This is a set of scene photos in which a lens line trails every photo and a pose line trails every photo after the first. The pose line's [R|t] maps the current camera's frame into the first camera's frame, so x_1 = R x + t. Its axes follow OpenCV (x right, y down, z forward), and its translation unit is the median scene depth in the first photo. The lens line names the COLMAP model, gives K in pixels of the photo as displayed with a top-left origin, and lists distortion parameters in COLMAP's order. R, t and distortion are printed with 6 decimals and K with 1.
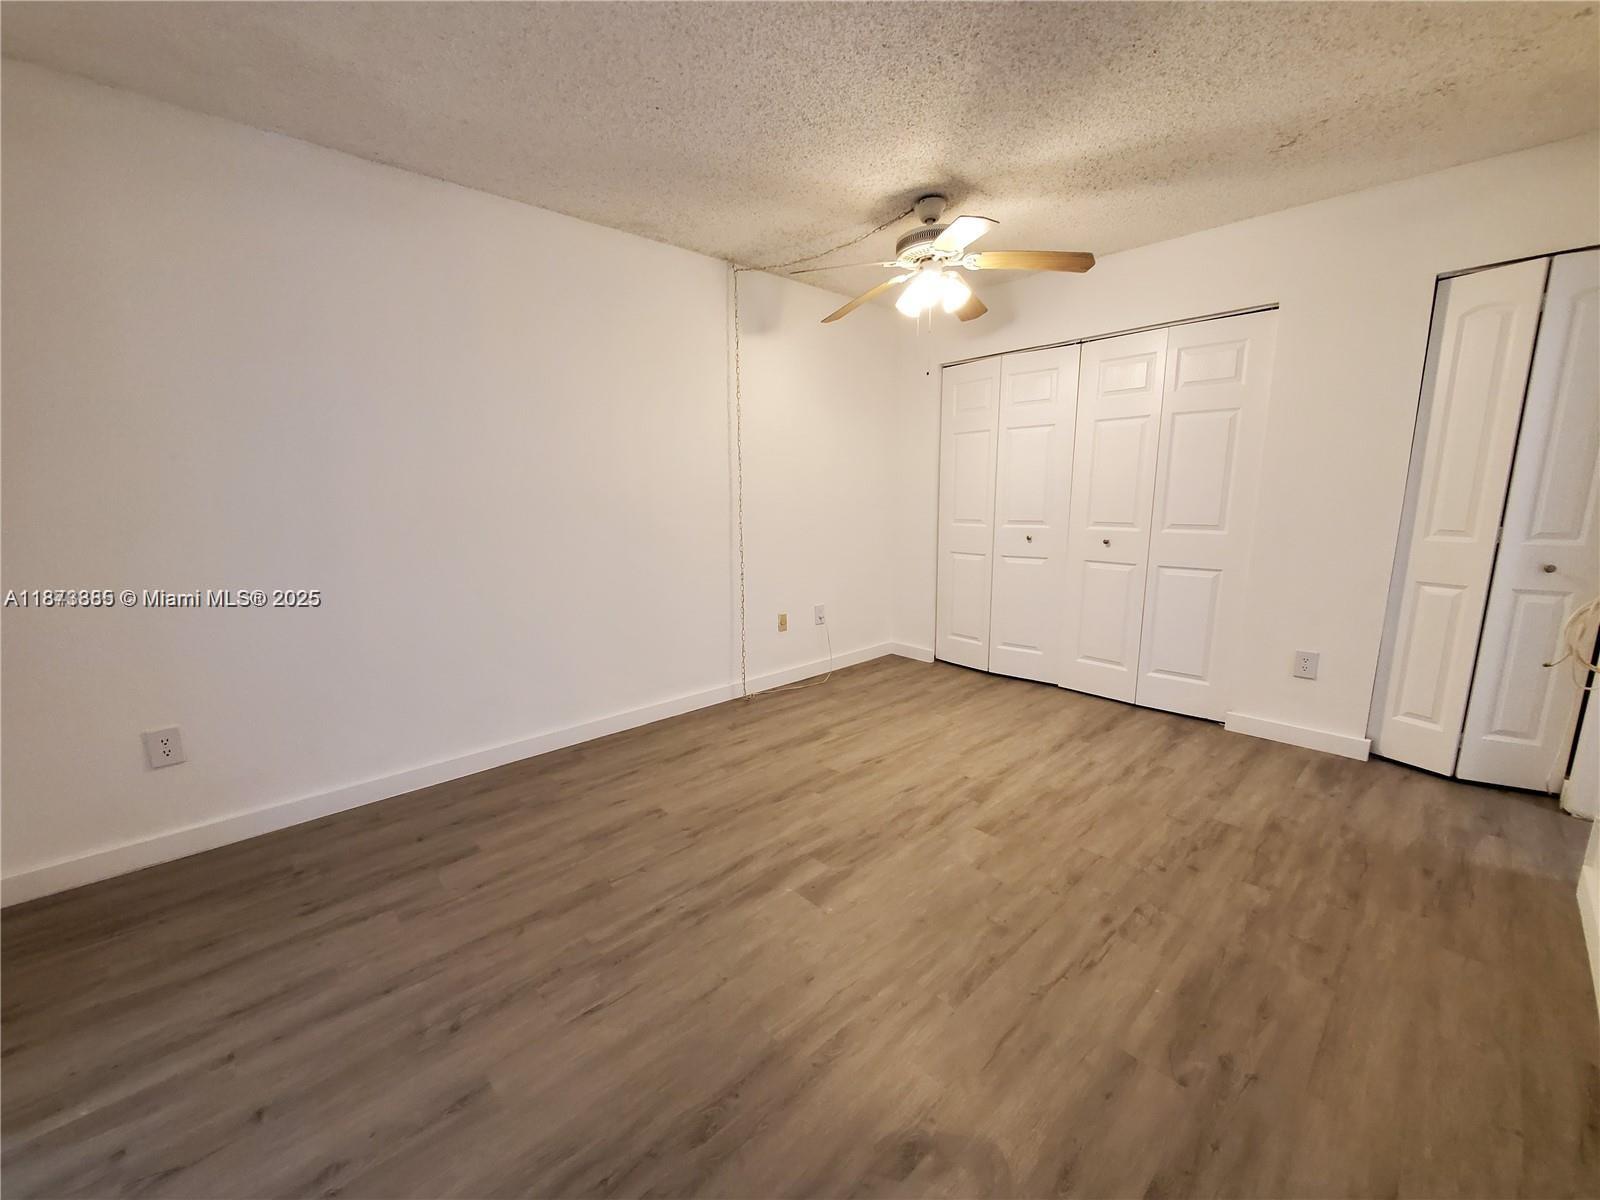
lens RADIAL K [[635.4, 0, 786.8], [0, 635.4, 610.7], [0, 0, 1]] dist [0.000228, -0.000466]
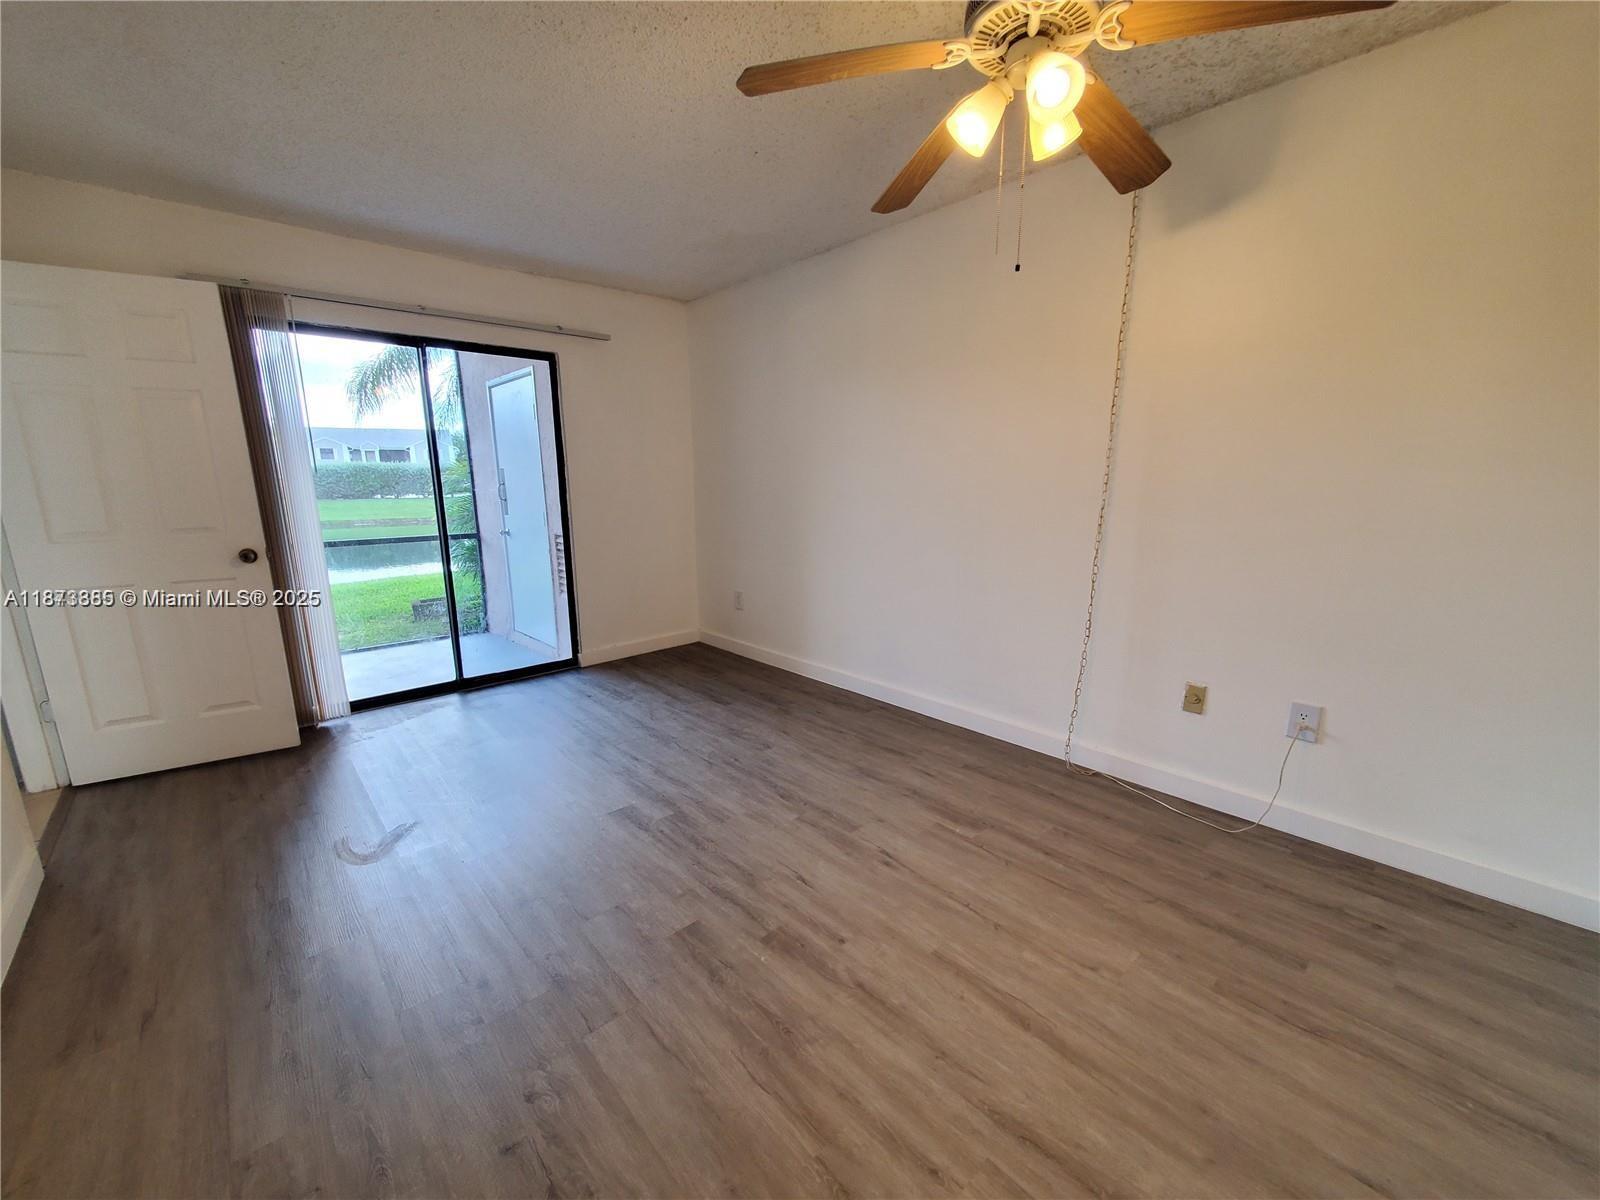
lens RADIAL K [[635.4, 0, 786.8], [0, 635.4, 610.7], [0, 0, 1]] dist [0.000228, -0.000466]
pose [[-0.013246, 0.220738, -0.975243, 0.832363], [-0.174839, 0.959792, 0.219615, -0.185499], [0.984508, 0.173420, 0.025880, 0.872273]]
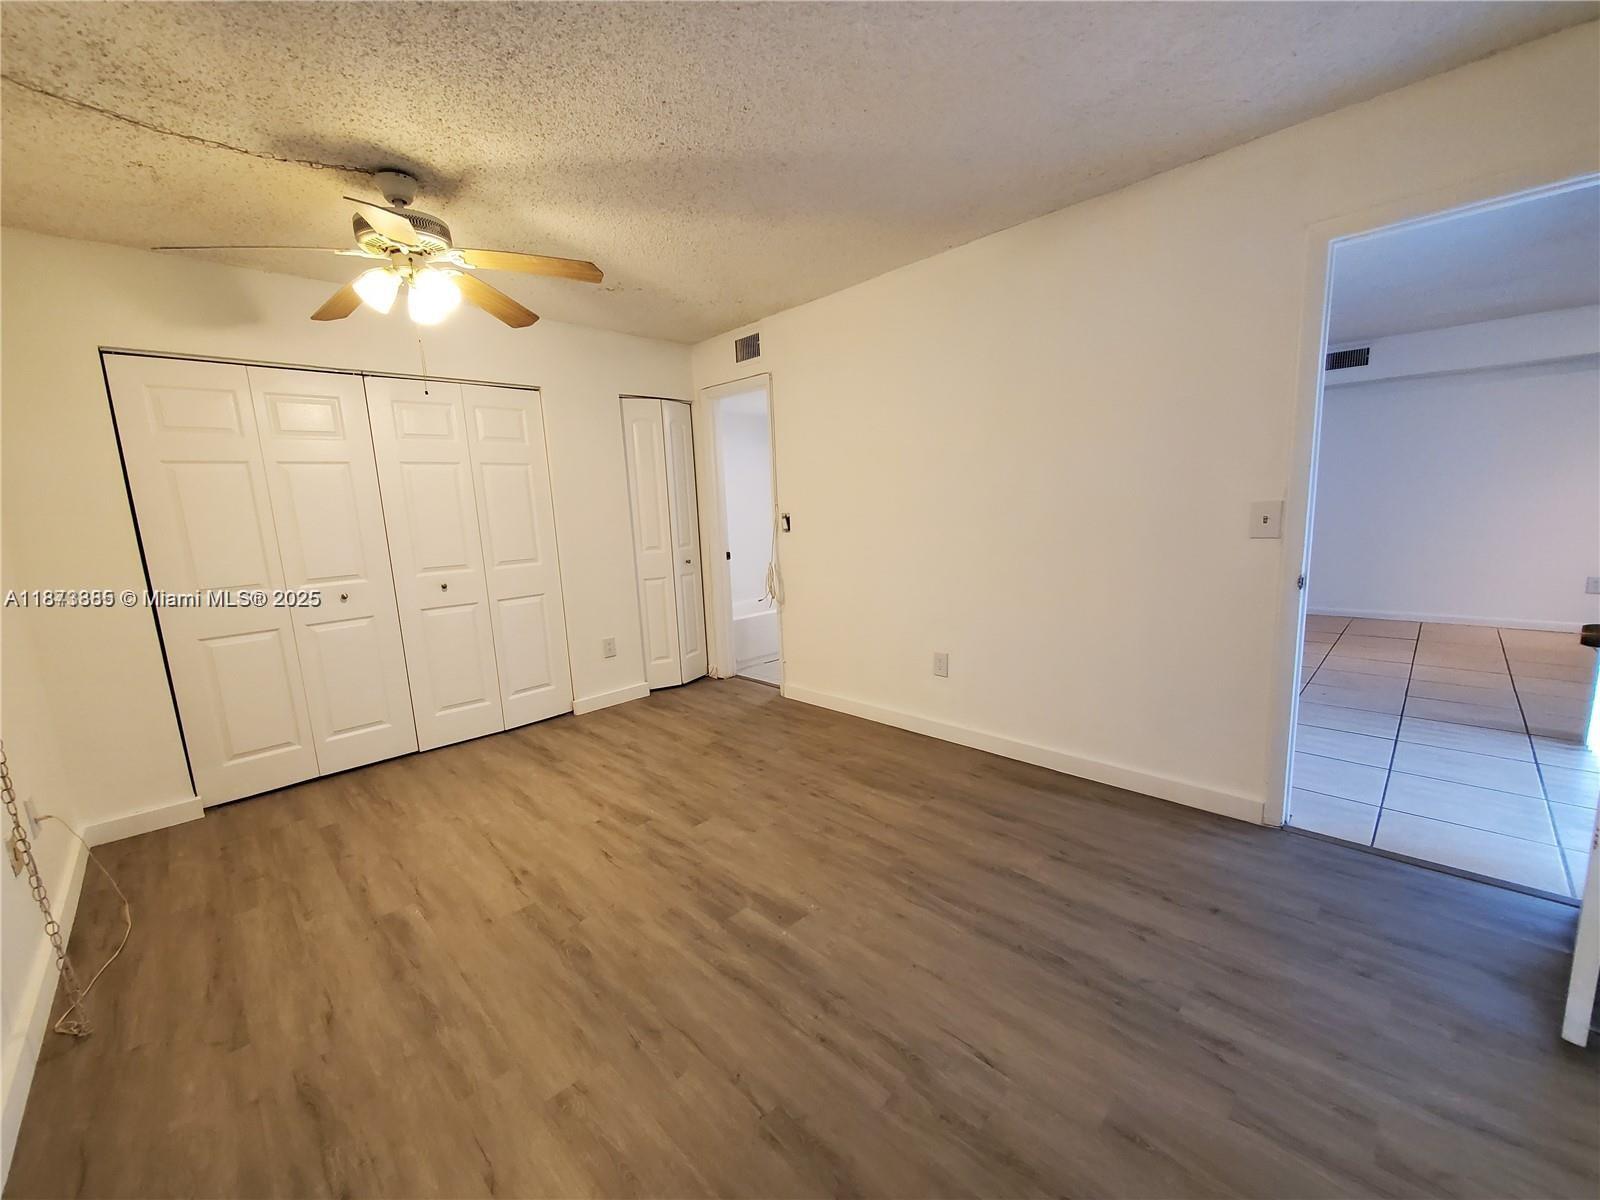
lens RADIAL K [[631.8, 0, 791.4], [0, 631.8, 606.4], [0, 0, 1]] dist [-0.000865, -0.000202]
pose [[-0.032806, -0.145267, 0.988848, -0.640764], [0.227942, 0.962219, 0.148917, -0.133283], [-0.973122, 0.230286, 0.001546, 0.633800]]
